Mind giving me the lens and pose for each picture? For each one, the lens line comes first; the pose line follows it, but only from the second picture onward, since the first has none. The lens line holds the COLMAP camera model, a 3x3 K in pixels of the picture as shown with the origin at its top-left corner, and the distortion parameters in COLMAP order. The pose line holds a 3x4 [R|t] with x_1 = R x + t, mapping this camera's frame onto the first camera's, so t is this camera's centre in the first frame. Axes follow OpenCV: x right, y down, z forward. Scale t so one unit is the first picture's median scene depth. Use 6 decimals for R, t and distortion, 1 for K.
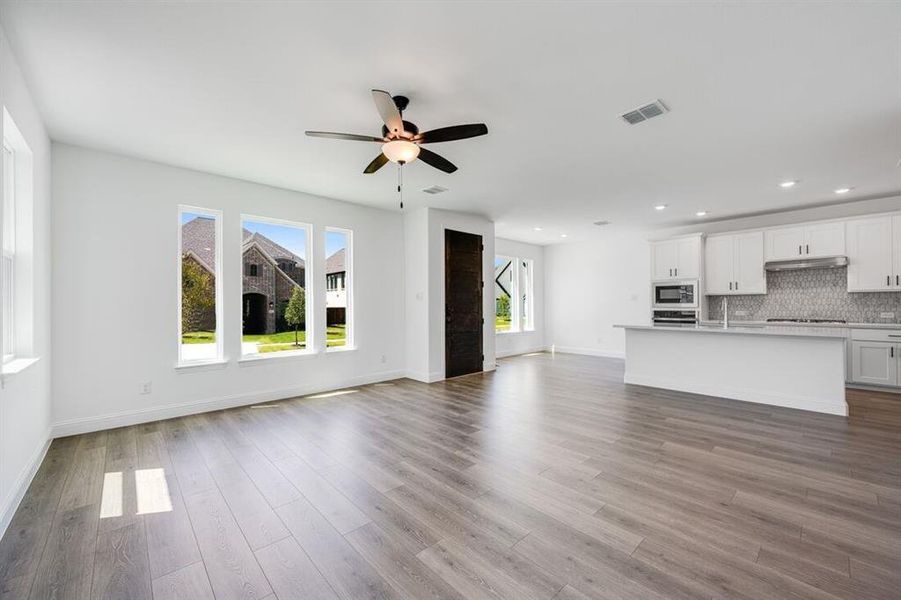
lens RADIAL K [[356.1, 0, 456.2], [0, 356.1, 304.2], [0, 0, 1]] dist [0.000538, 0.000139]
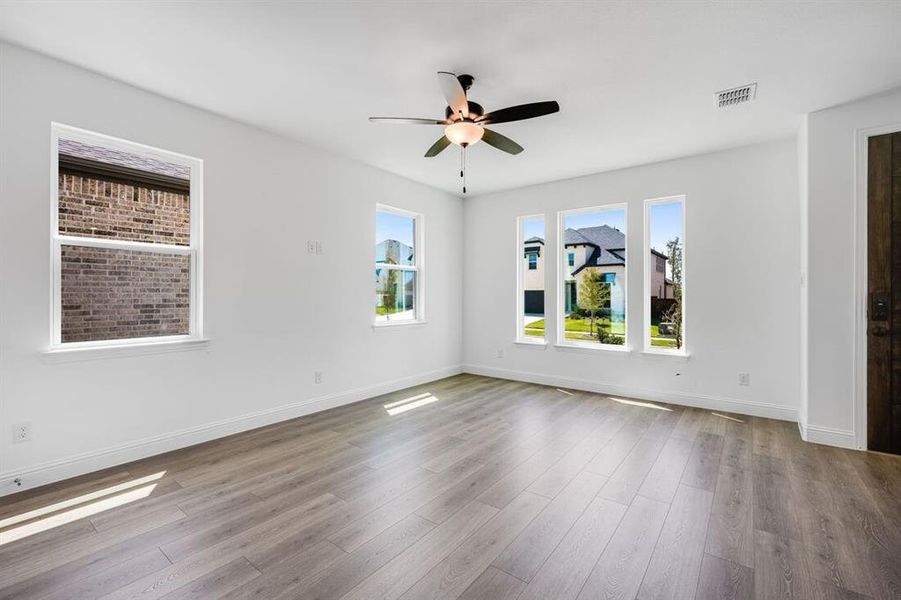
lens RADIAL K [[393.0, 0, 454.7], [0, 393.0, 297.1], [0, 0, 1]] dist [-0.010996, -0.000109]
pose [[0.157980, 0.009713, -0.987395, 0.552840], [0.000543, 0.999951, 0.009923, -0.001698], [0.987442, -0.002104, 0.157966, 0.509432]]
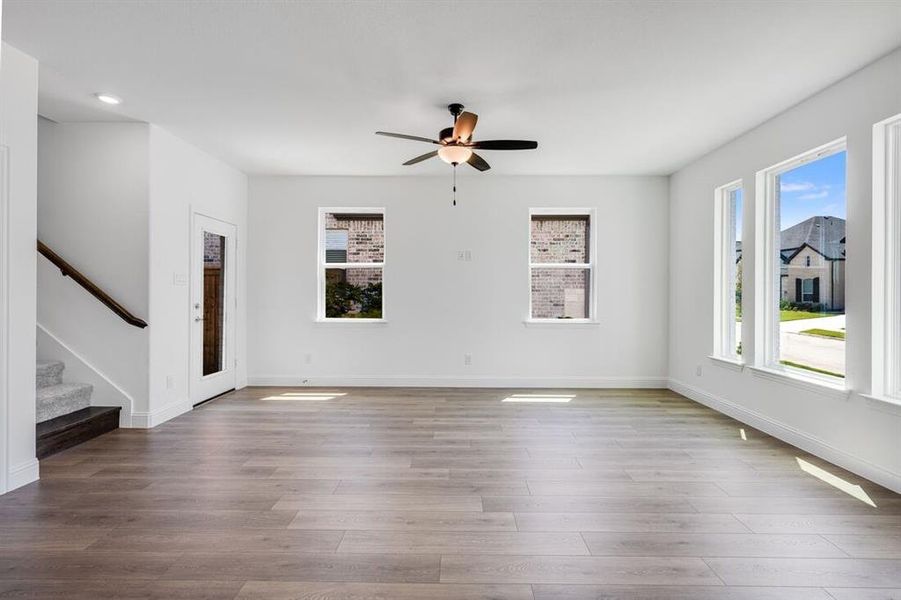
lens RADIAL K [[414.0, 0, 450.2], [0, 414.0, 292.8], [0, 0, 1]] dist [-0.000135, -0.000004]
pose [[-0.707067, 0.001440, -0.707145, 0.480311], [0.001653, 0.999999, 0.000384, 0.000225], [0.707144, -0.000897, -0.707069, 1.194110]]
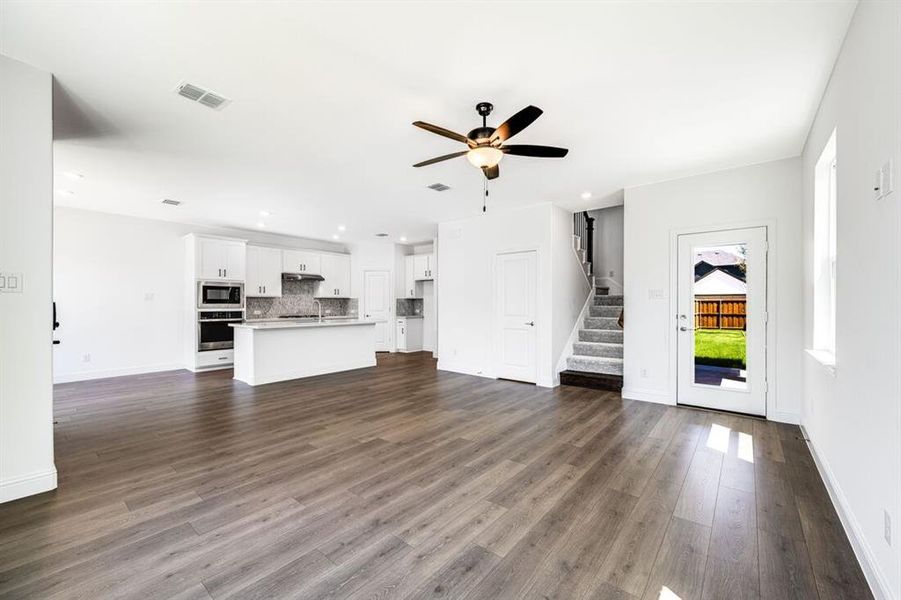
lens RADIAL K [[356.1, 0, 456.2], [0, 356.1, 304.2], [0, 0, 1]] dist [0.000538, 0.000139]
pose [[-0.128103, 0.004053, 0.991753, -0.742230], [-0.001766, 0.999989, -0.004315, 0.002476], [-0.991759, -0.002304, -0.128095, 0.765360]]
